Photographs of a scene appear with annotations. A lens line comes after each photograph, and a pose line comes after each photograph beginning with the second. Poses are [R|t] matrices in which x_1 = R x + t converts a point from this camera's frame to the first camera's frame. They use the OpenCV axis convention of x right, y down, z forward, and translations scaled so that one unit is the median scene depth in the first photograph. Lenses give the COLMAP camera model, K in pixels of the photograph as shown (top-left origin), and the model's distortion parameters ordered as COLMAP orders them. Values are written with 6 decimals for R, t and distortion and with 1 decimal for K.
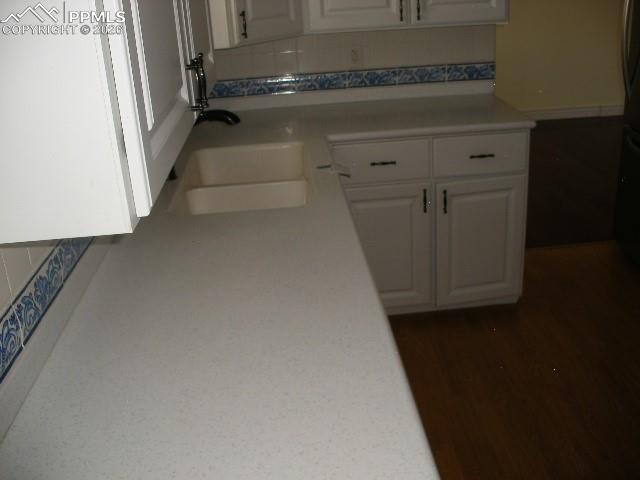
lens RADIAL K [[679.4, 0, 320.0], [0, 679.4, 240.0], [0, 0, 1]] dist [-0.219350, 0.227744]
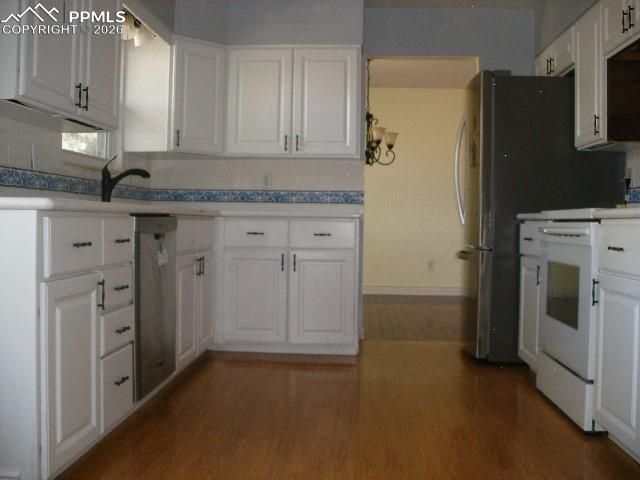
lens RADIAL K [[679.4, 0, 320.0], [0, 679.4, 240.0], [0, 0, 1]] dist [-0.219350, 0.227744]
pose [[0.988713, 0.087311, -0.121749, 0.407470], [-0.124460, 0.931039, -0.343040, 0.386220], [0.083402, 0.354321, 0.931397, -0.373128]]
